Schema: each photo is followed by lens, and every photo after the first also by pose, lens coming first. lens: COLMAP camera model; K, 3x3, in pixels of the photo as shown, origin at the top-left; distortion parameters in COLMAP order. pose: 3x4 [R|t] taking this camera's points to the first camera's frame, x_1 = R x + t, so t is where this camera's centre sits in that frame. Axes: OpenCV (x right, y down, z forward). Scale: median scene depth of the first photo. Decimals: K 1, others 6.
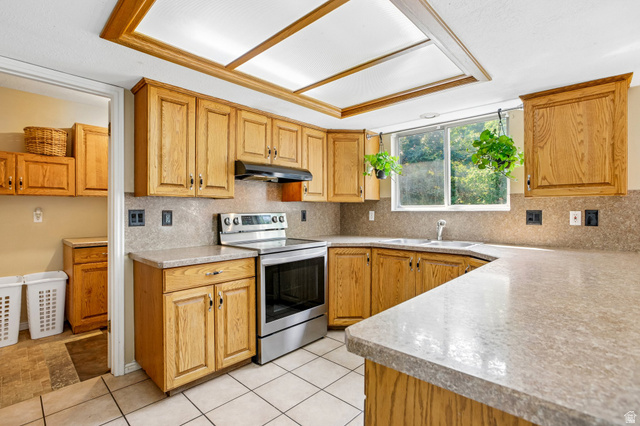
lens RADIAL K [[306.1, 0, 320.0], [0, 306.1, 213.0], [0, 0, 1]] dist [-0.049535, 0.025223]
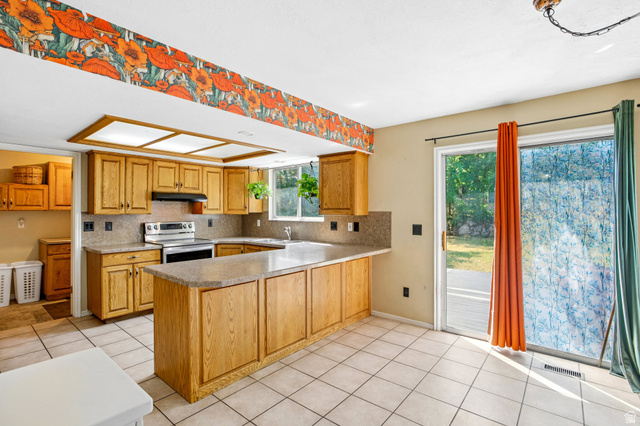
lens RADIAL K [[306.1, 0, 320.0], [0, 306.1, 213.0], [0, 0, 1]] dist [-0.049535, 0.025223]
pose [[0.997168, 0.003668, 0.075112, 0.480822], [-0.003592, 0.999993, -0.001143, -0.052976], [-0.075116, 0.000870, 0.997174, -0.669949]]
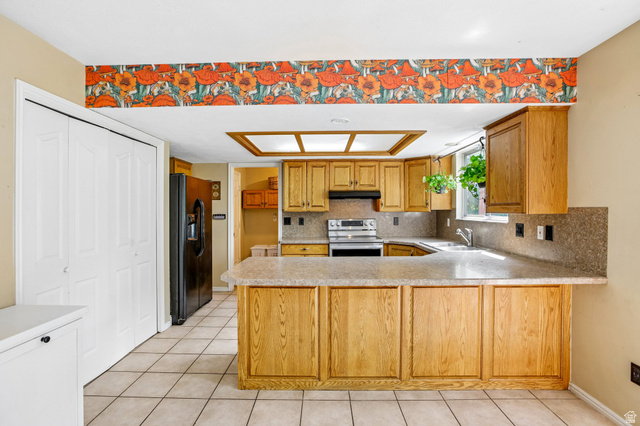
lens RADIAL K [[313.5, 0, 324.2], [0, 313.5, 211.9], [0, 0, 1]] dist [-0.048604, 0.028159]
pose [[0.683949, 0.005682, -0.729508, 0.993941], [-0.000979, 0.999976, 0.006872, -0.055711], [0.729529, -0.003986, 0.683938, -0.275325]]
